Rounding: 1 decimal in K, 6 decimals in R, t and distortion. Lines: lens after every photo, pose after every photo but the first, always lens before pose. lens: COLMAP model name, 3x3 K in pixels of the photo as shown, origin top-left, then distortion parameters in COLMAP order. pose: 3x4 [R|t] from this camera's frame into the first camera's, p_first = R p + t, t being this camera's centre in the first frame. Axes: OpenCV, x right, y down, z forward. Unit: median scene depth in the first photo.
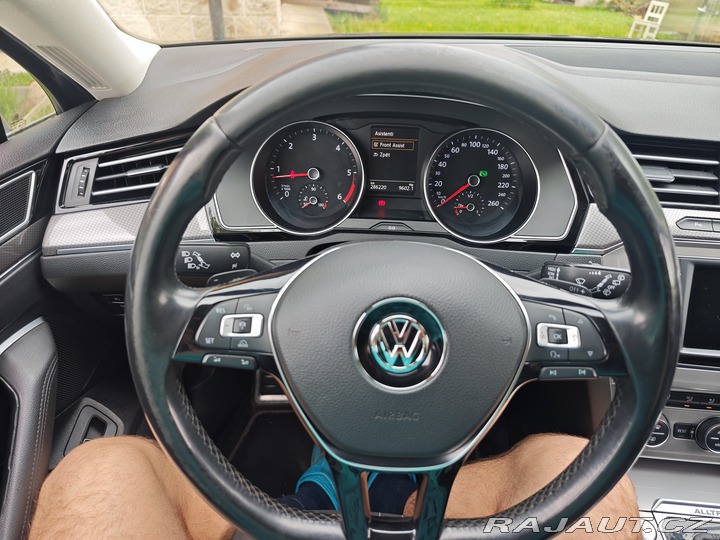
lens RADIAL K [[499.0, 0, 360.0], [0, 499.0, 270.0], [0, 0, 1]] dist [0.004965, 0.002622]
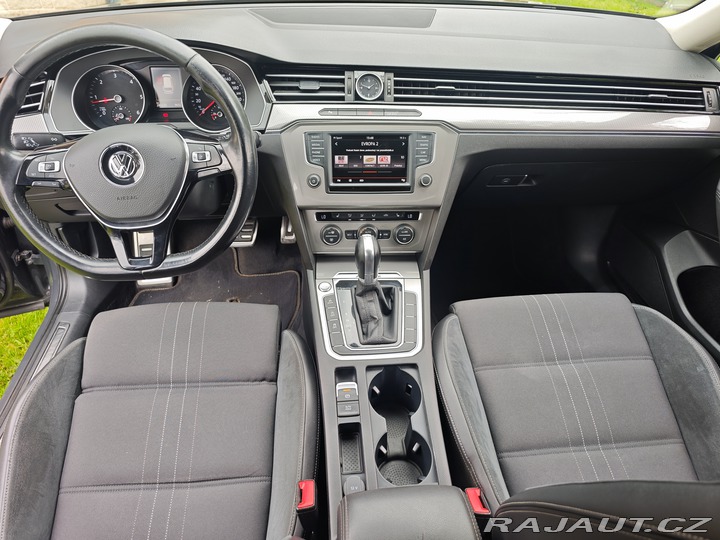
lens RADIAL K [[480.1, 0, 360.0], [0, 480.1, 270.0], [0, 0, 1]] dist [-0.000092, 0.003702]
pose [[0.991298, -0.091367, 0.094768, 0.510953], [0.082131, 0.991873, 0.097170, 0.285517], [-0.102876, -0.088541, 0.990746, -0.711062]]
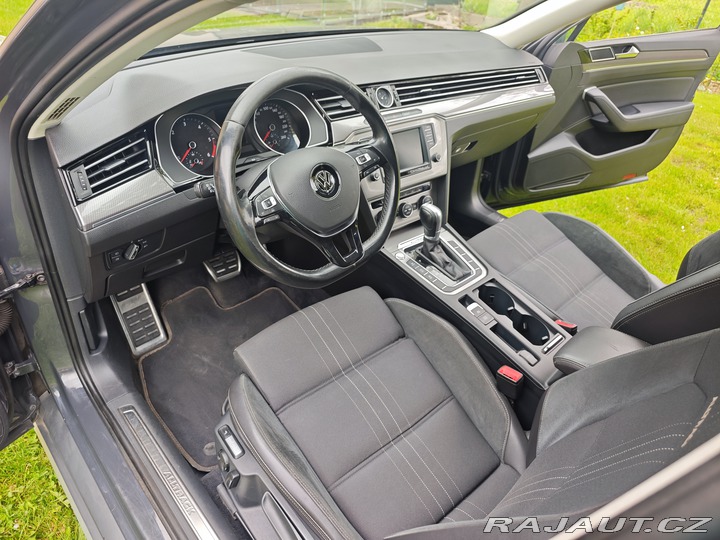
lens RADIAL K [[499.0, 0, 360.0], [0, 499.0, 270.0], [0, 0, 1]] dist [0.004965, 0.002622]
pose [[0.715927, -0.391058, 0.578379, -0.862947], [0.359773, 0.916595, 0.174402, 0.107991], [-0.598341, 0.083226, 0.796907, -0.673982]]
